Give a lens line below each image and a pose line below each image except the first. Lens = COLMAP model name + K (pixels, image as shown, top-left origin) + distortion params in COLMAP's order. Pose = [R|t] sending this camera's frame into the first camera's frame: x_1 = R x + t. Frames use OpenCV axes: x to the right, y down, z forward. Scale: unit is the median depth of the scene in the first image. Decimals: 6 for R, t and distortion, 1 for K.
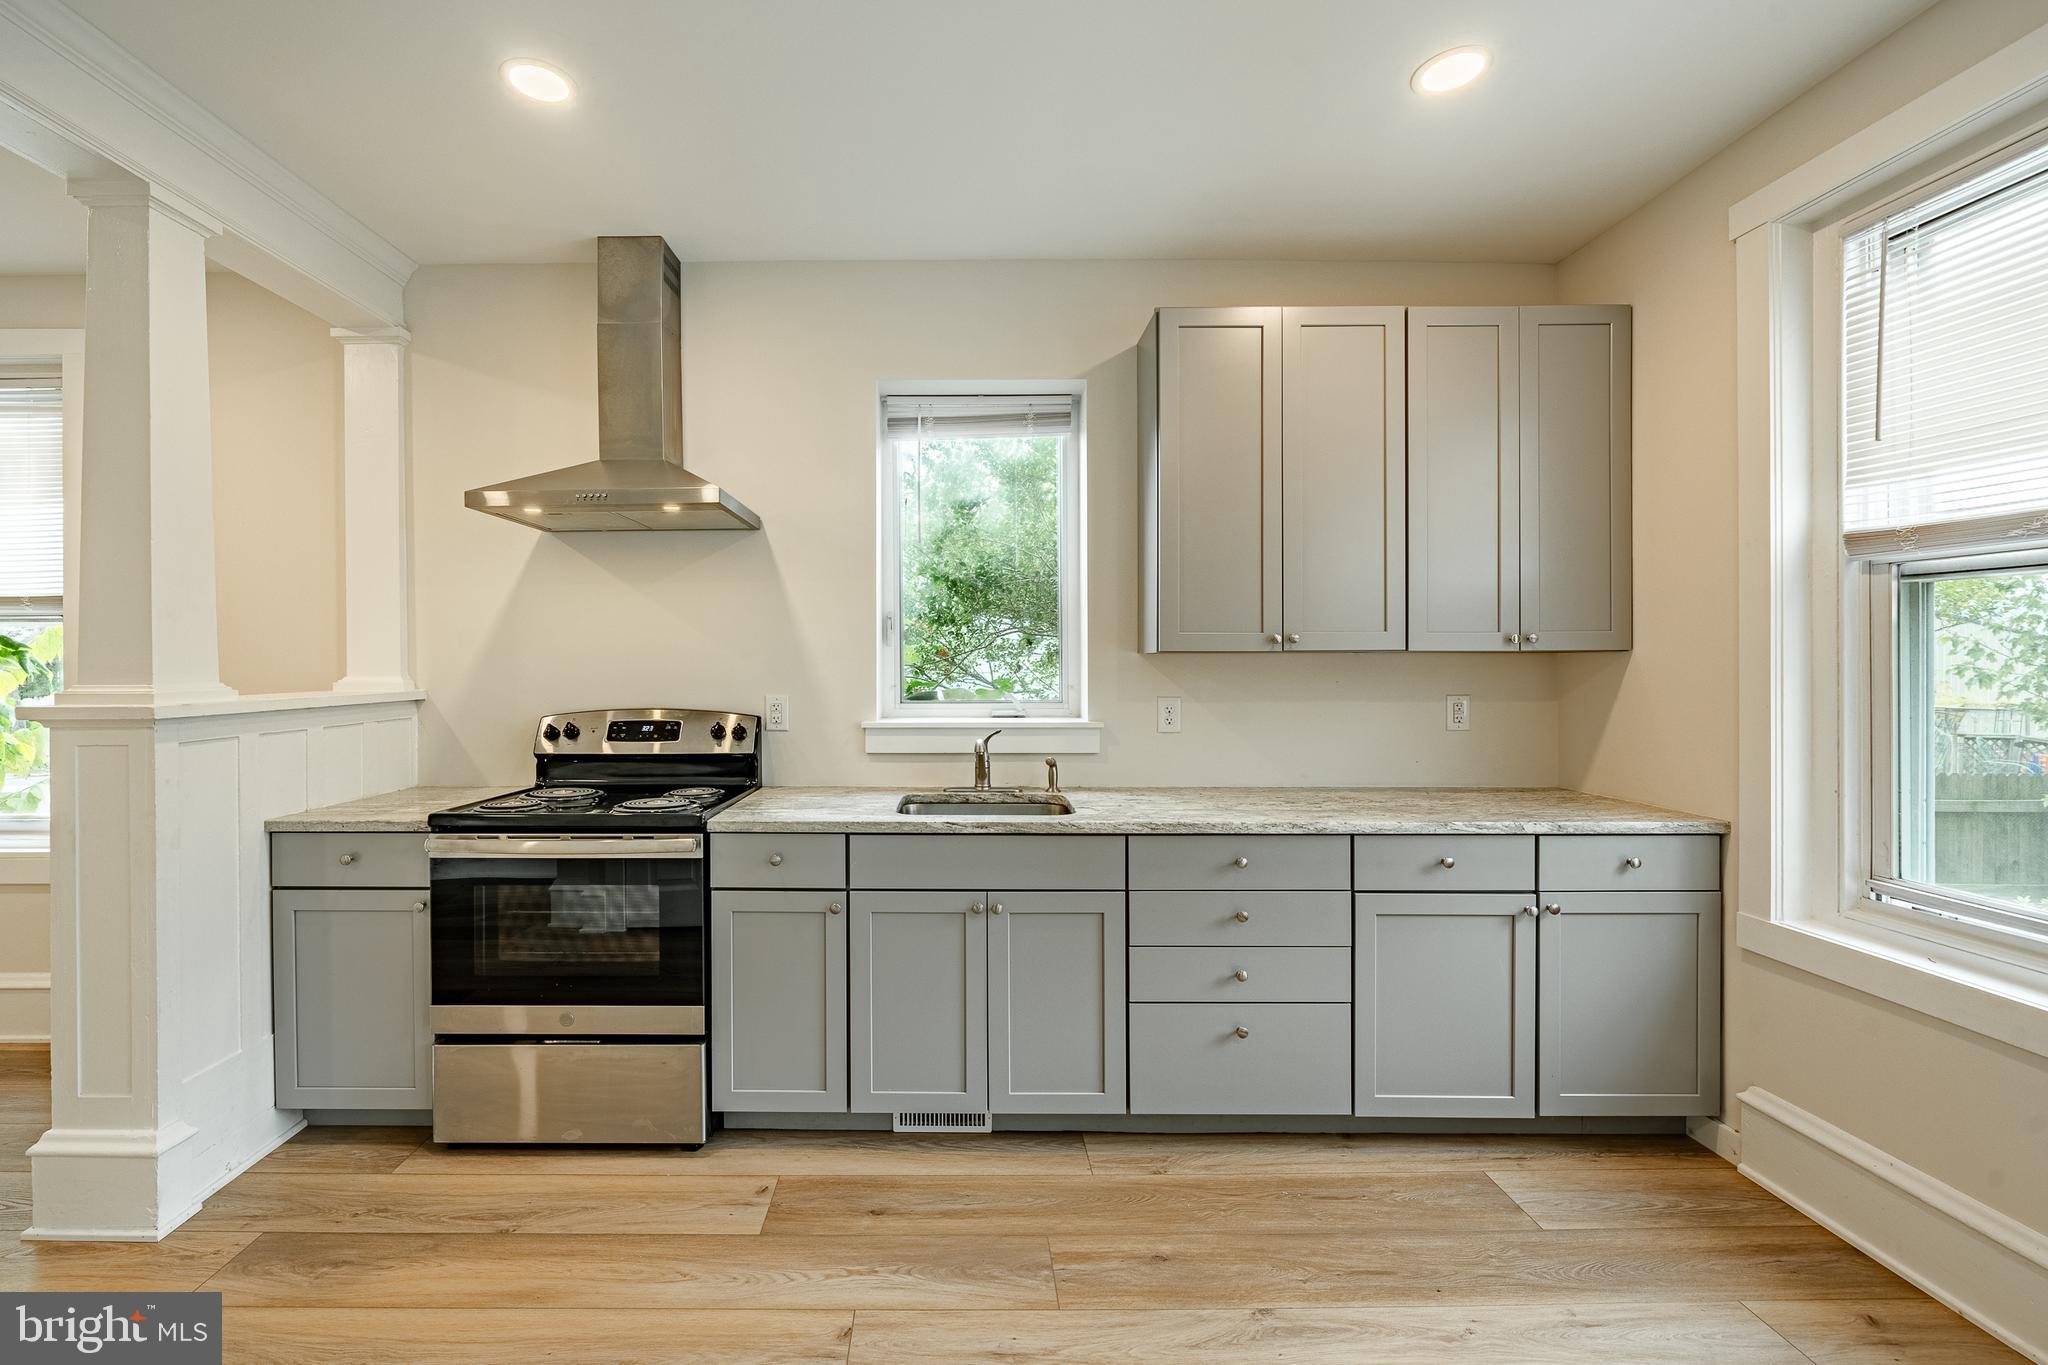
lens RADIAL K [[853.6, 0, 944.4], [0, 853.6, 664.6], [0, 0, 1]] dist [-0.008217, 0.000400]
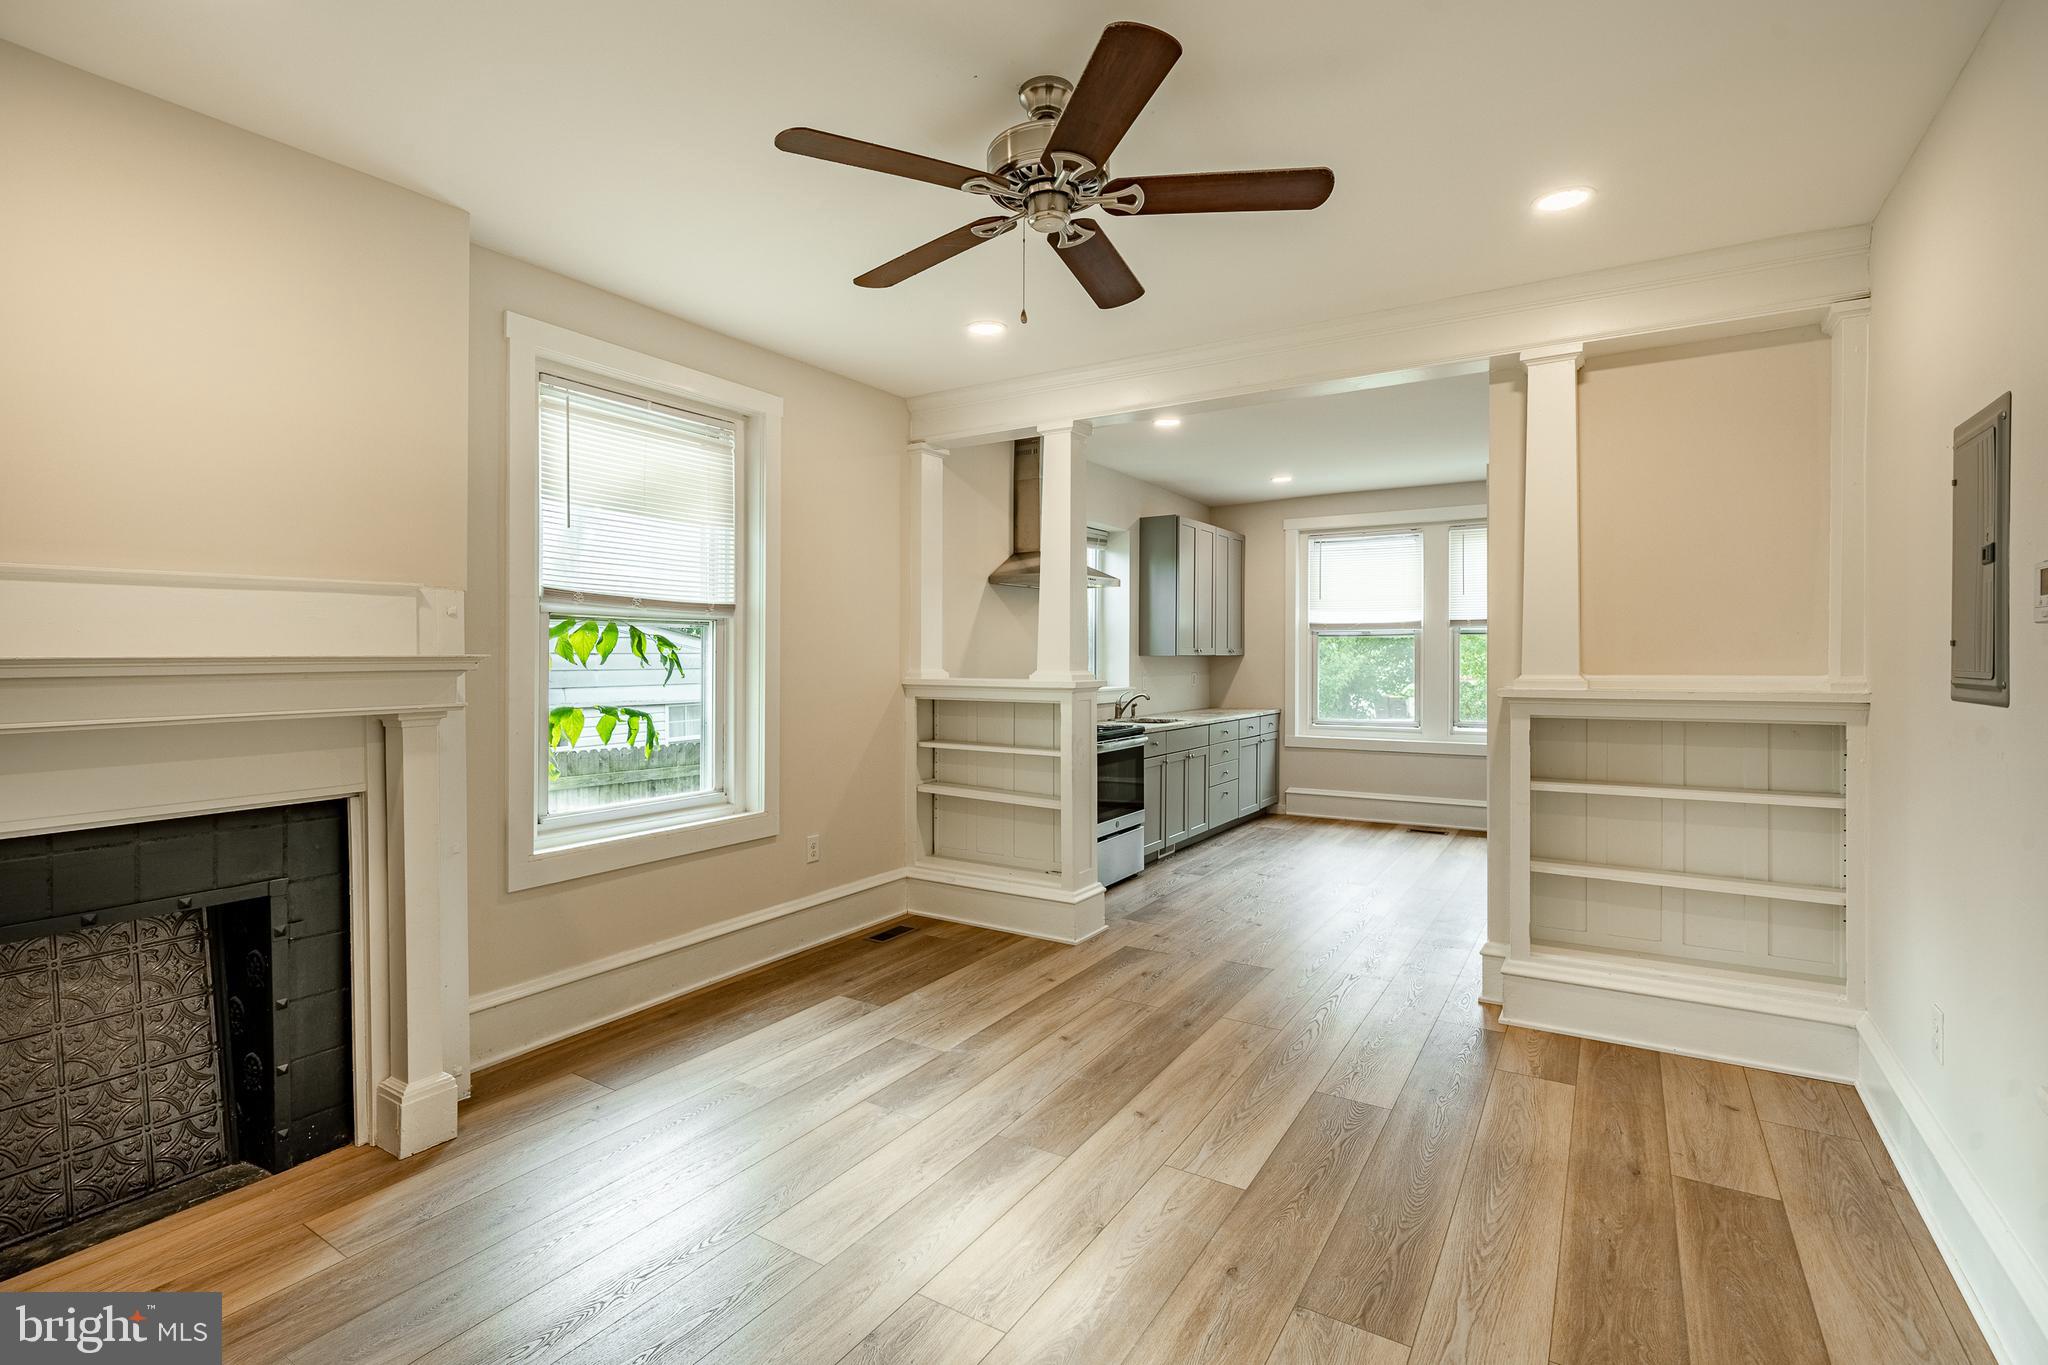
lens RADIAL K [[939.3, 0, 1018.8], [0, 939.3, 671.8], [0, 0, 1]] dist [0.001228, 0.000038]
pose [[0.531915, -0.010997, 0.846727, -2.575095], [0.004237, 0.999938, 0.010325, 0.002182], [-0.846787, -0.001904, 0.531928, -0.057756]]
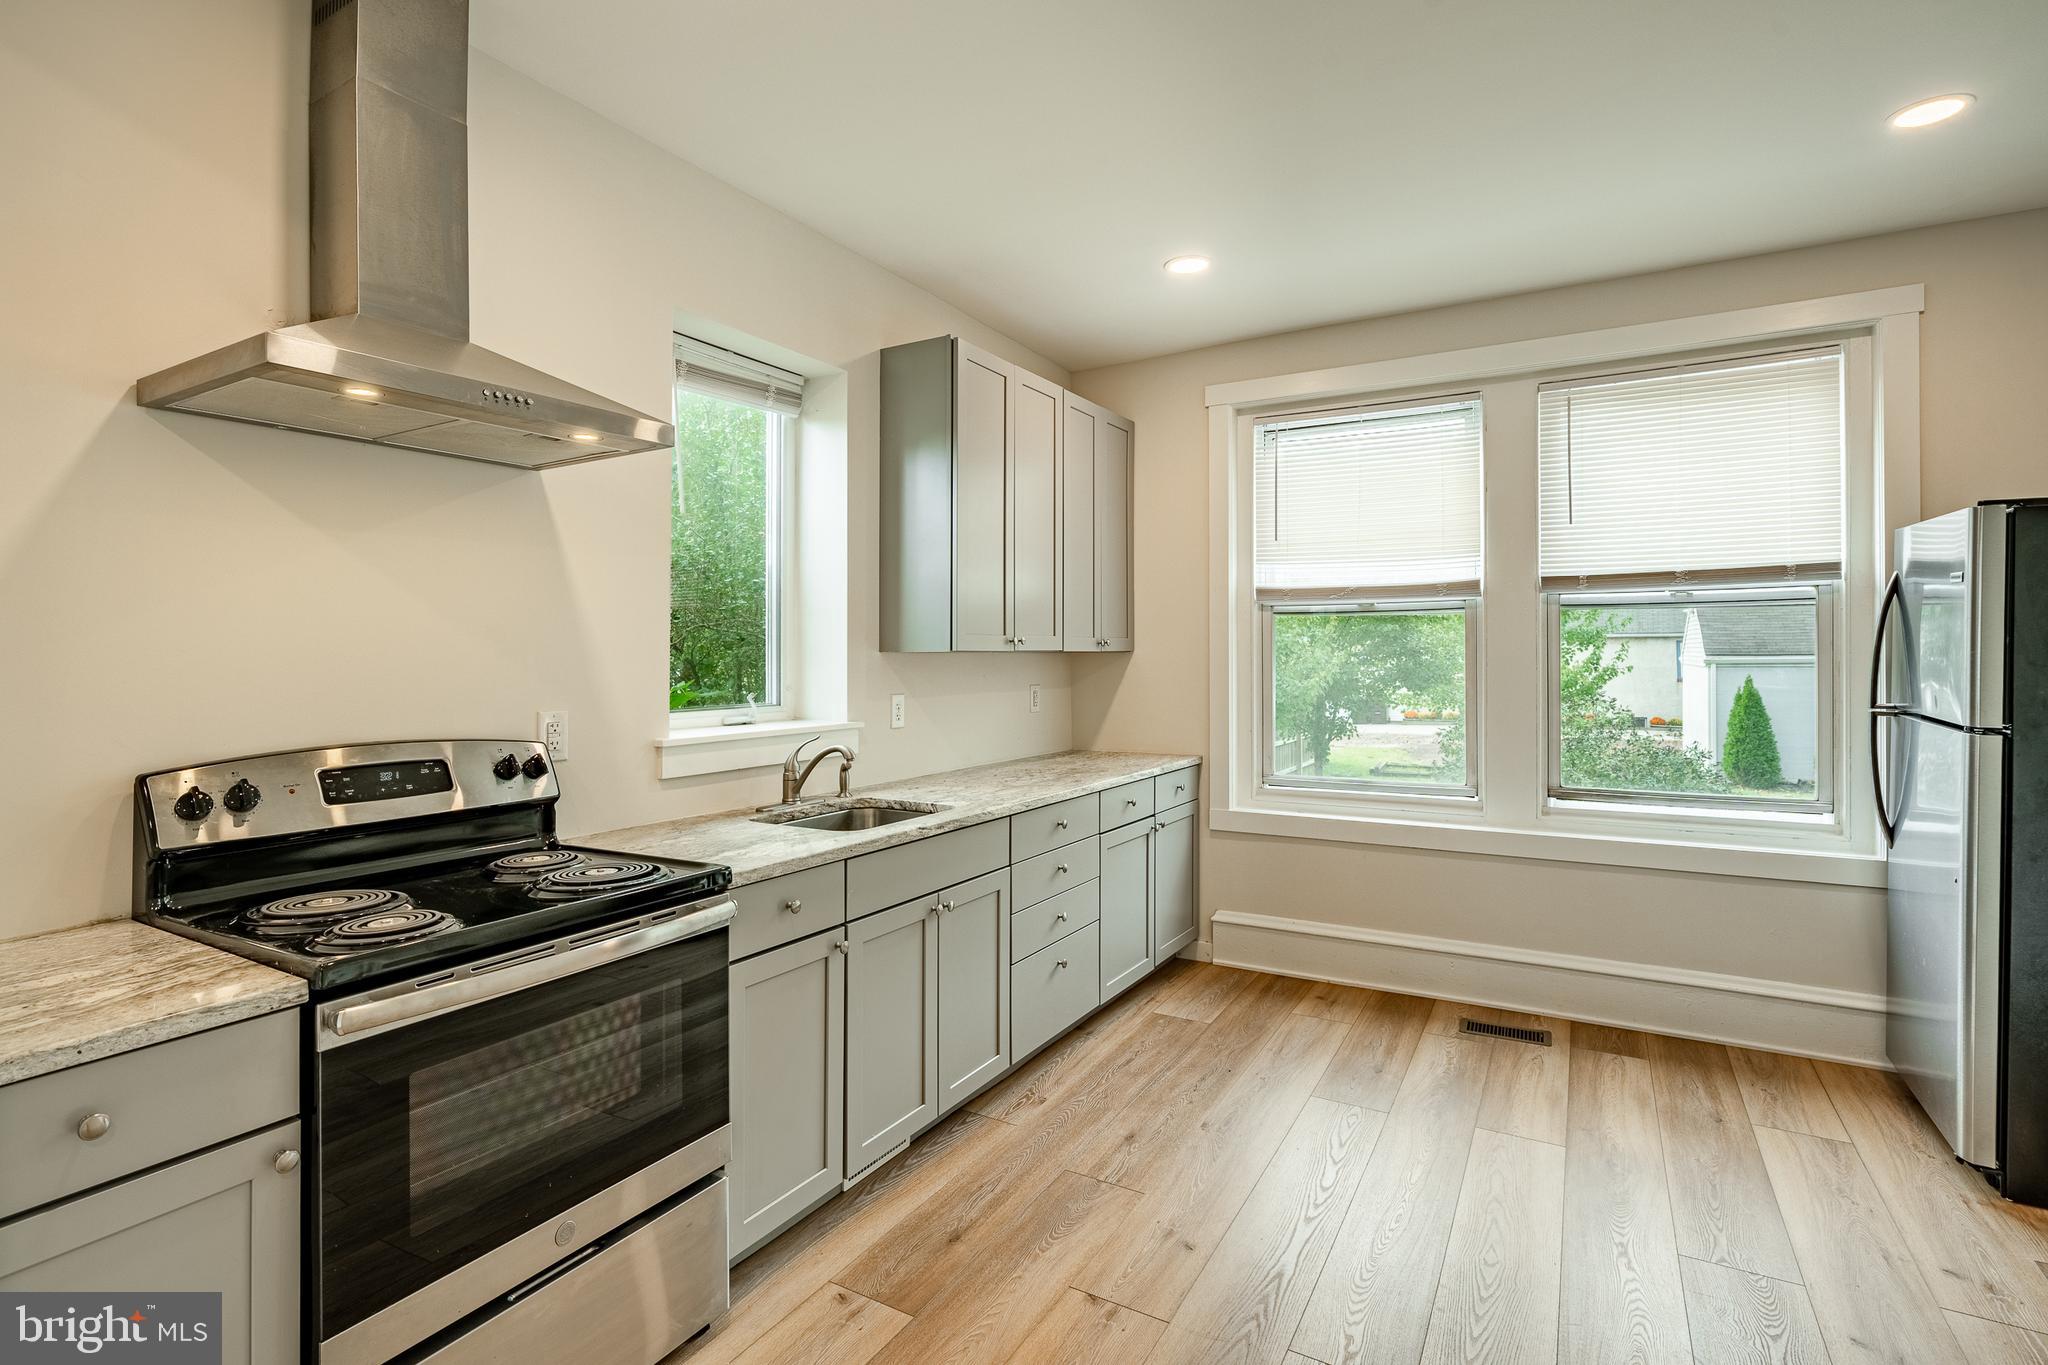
lens RADIAL K [[994.4, 0, 1022.5], [0, 994.4, 650.2], [0, 0, 1]] dist [0.000988, -0.000147]
pose [[0.491933, 0.004885, 0.870619, -0.915920], [0.005693, 0.999945, -0.008827, -0.005279], [-0.870614, 0.009299, 0.491878, 0.340491]]
